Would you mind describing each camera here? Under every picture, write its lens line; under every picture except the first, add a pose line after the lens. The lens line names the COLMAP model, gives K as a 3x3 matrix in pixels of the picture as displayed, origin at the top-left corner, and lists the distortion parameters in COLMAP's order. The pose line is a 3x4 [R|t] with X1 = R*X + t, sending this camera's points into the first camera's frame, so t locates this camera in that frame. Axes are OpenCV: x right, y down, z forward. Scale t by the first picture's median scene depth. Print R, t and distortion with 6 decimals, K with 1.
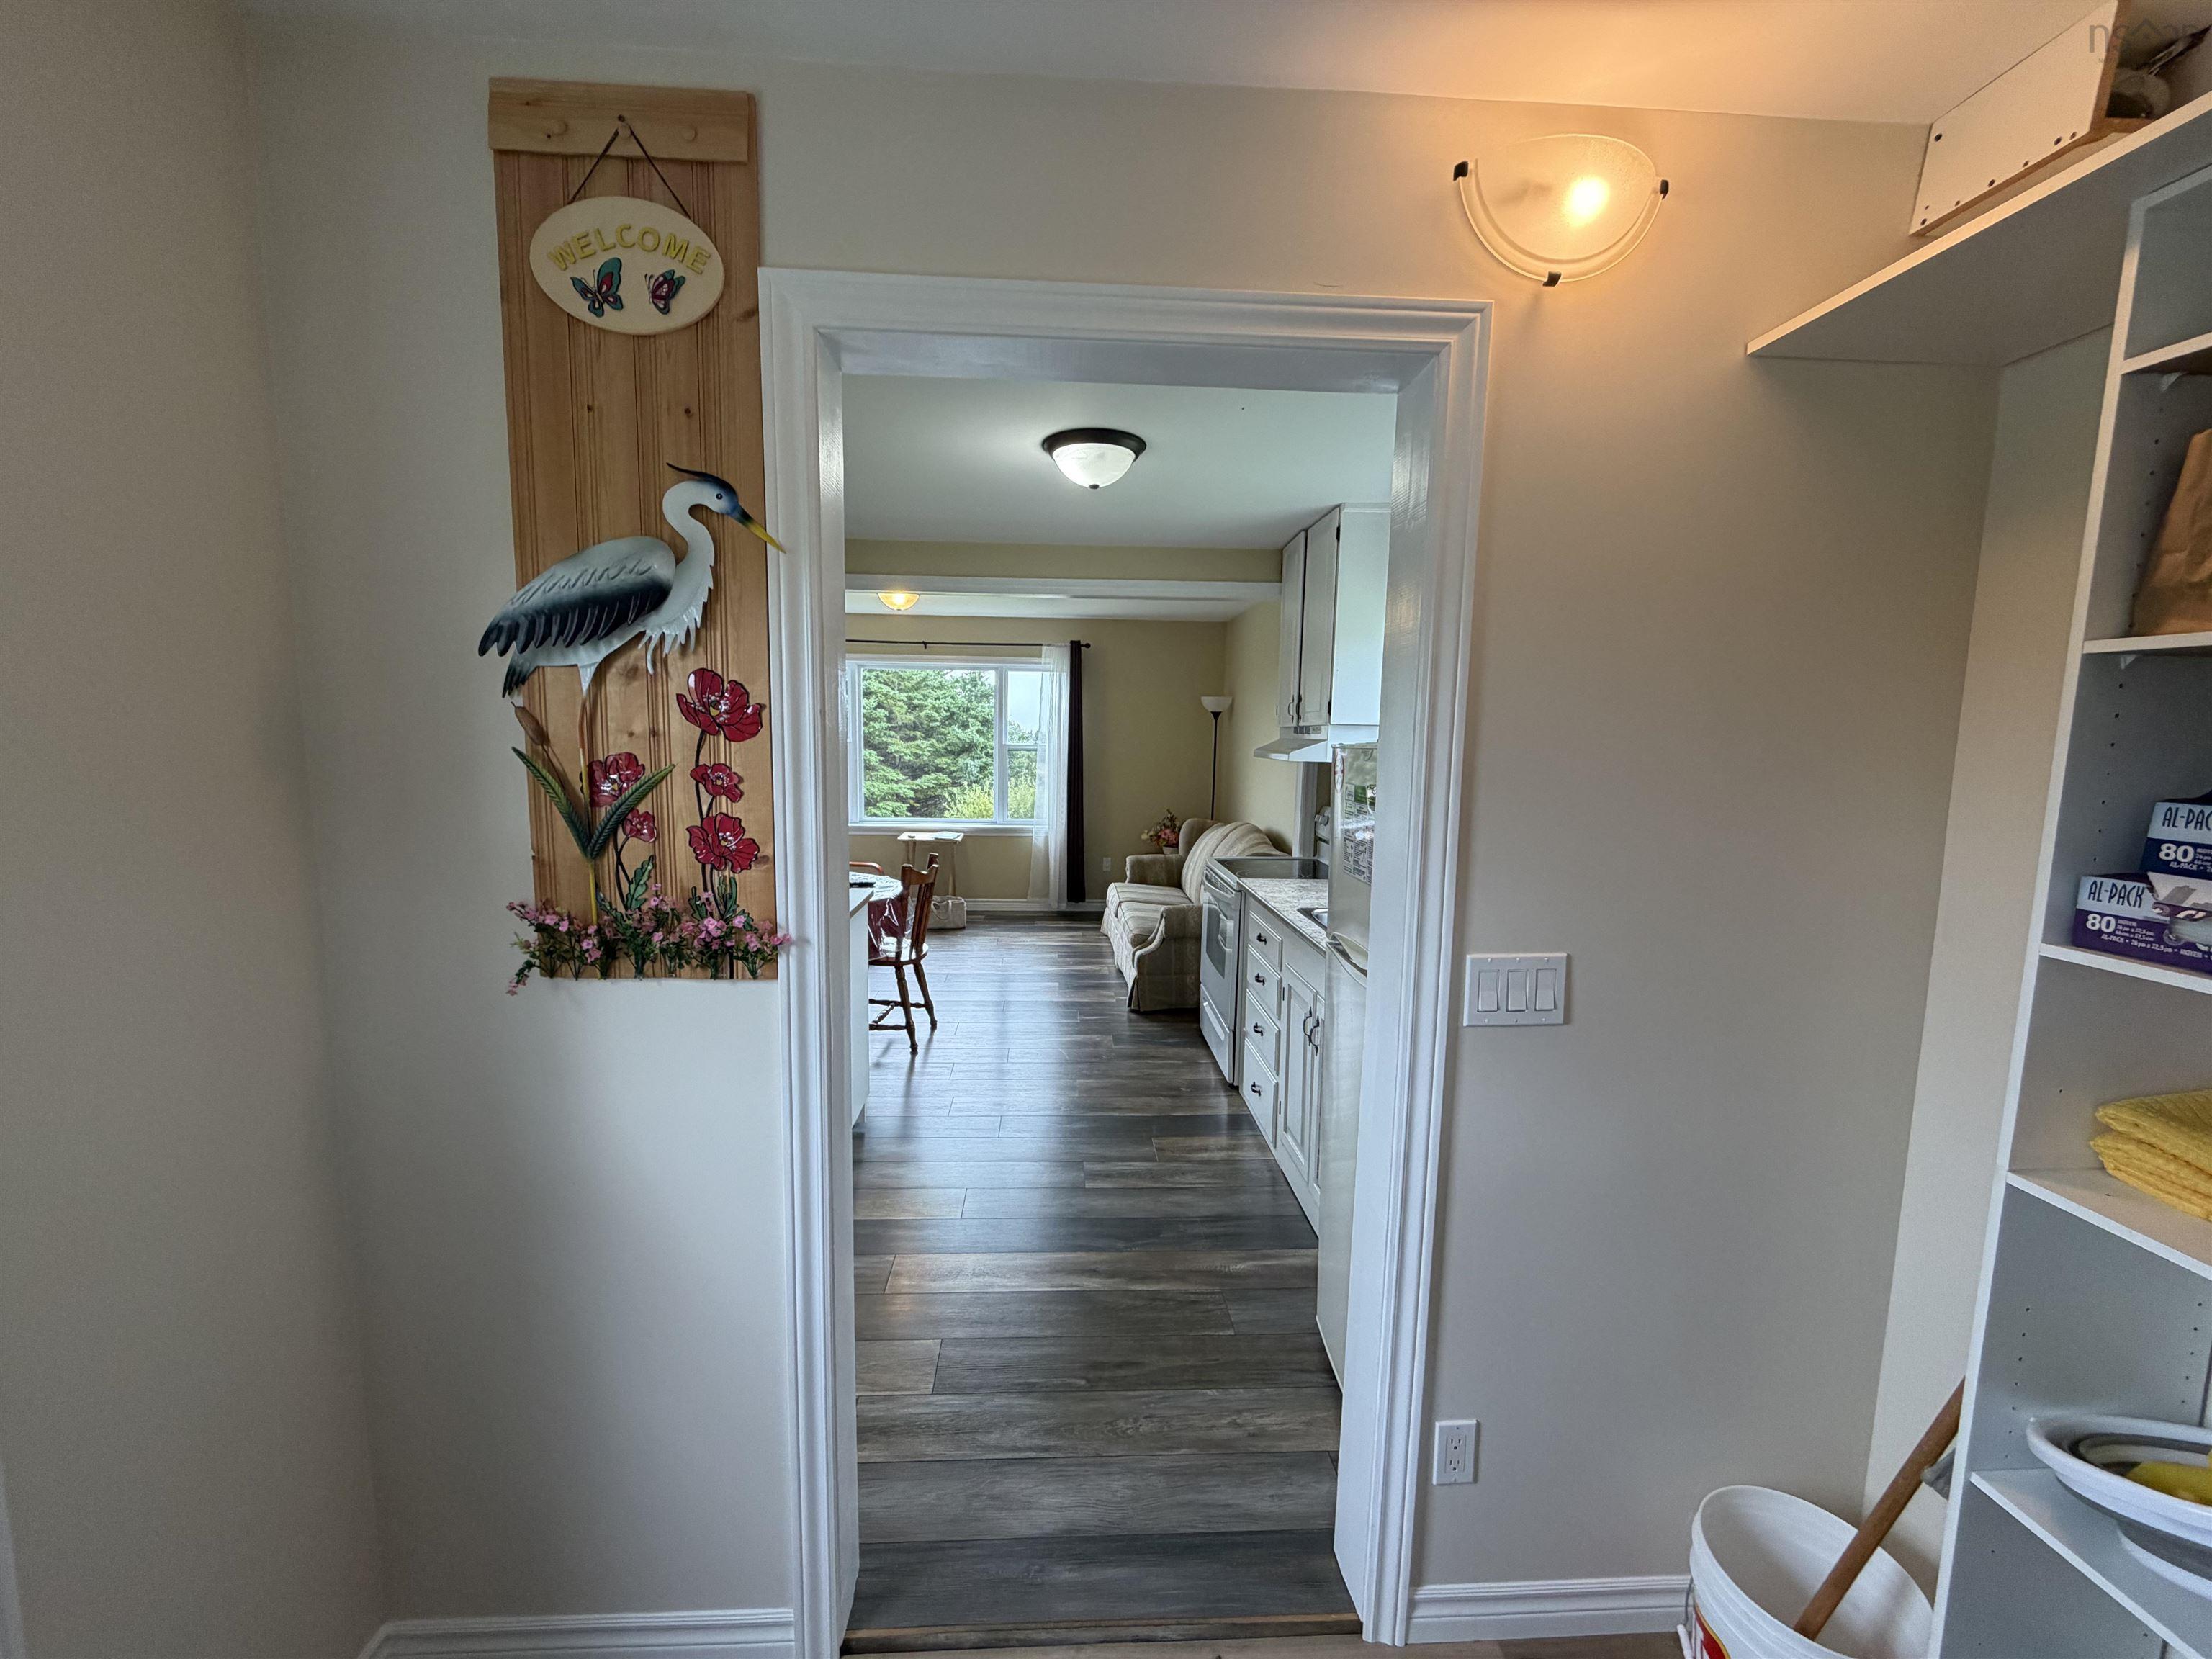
lens RADIAL K [[886.5, 0, 1097.8], [0, 886.5, 830.3], [0, 0, 1]] dist [-0.000980, -0.000311]
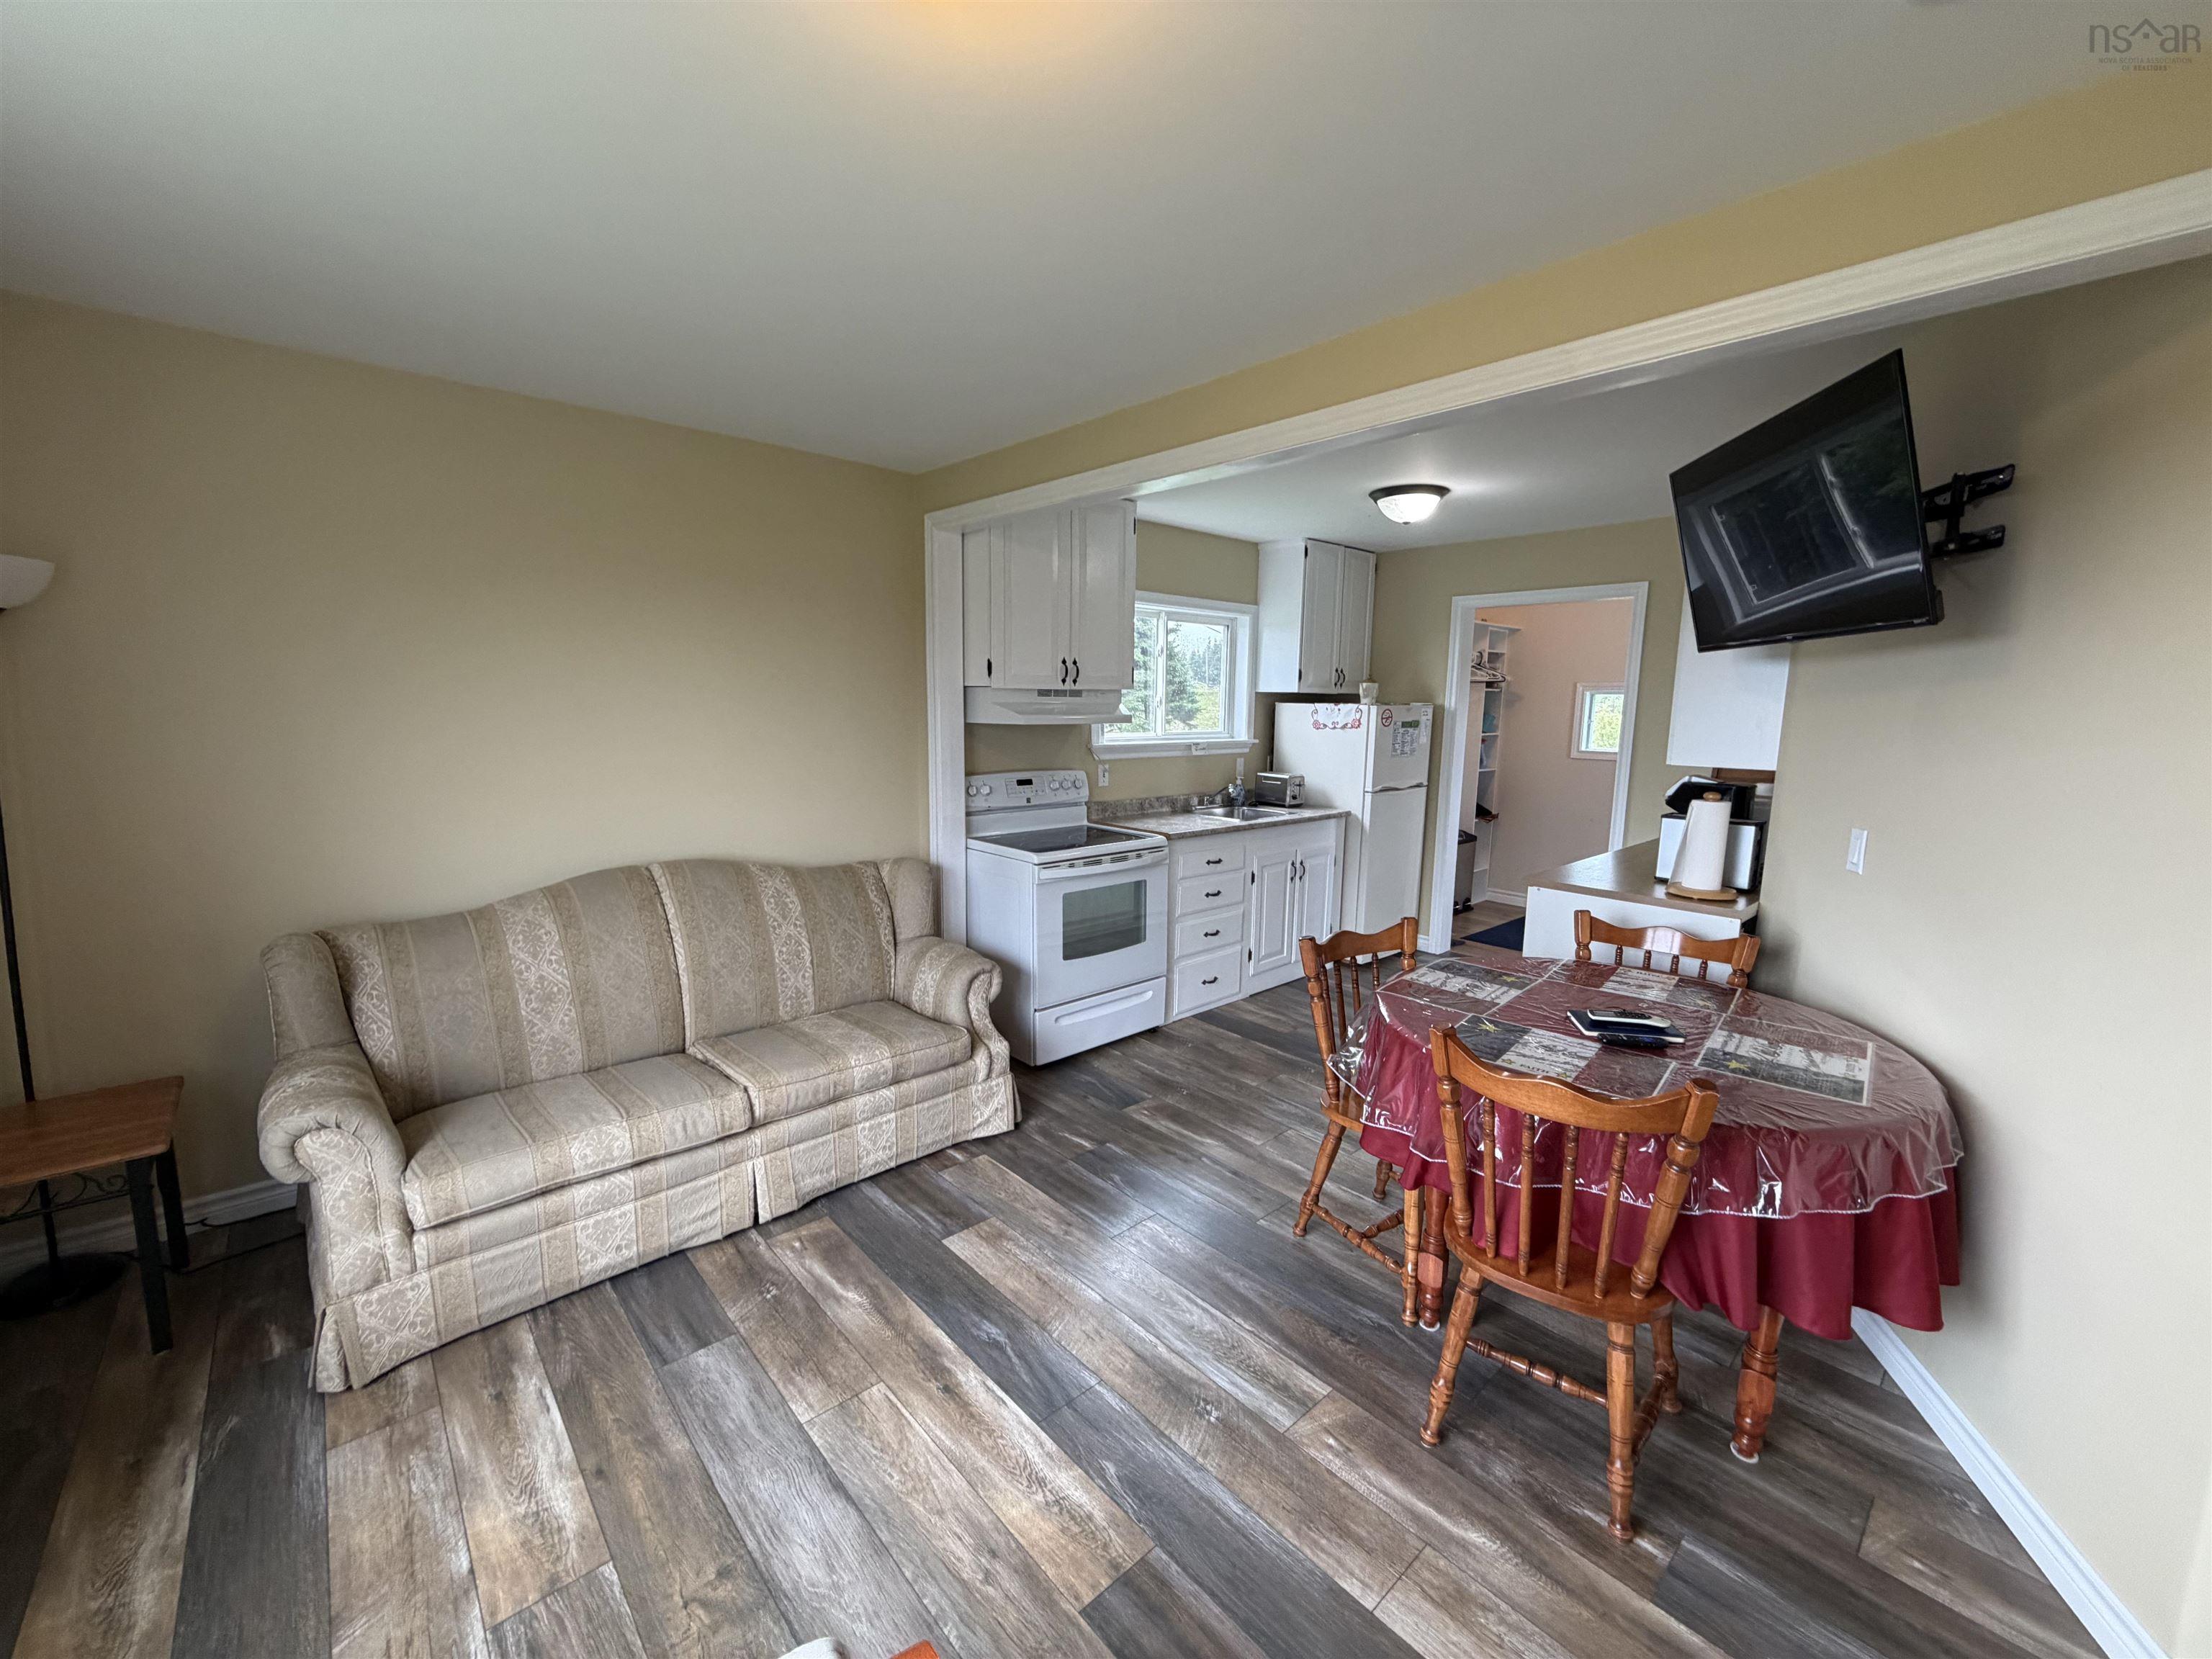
lens RADIAL K [[886.5, 0, 1097.4], [0, 886.5, 816.3], [0, 0, 1]] dist [-0.000980, -0.000311]
pose [[-0.627856, -0.126492, 0.767982, -0.532847], [0.063328, 0.975132, 0.212384, -0.174423], [-0.775749, 0.181982, -0.604232, 1.485452]]
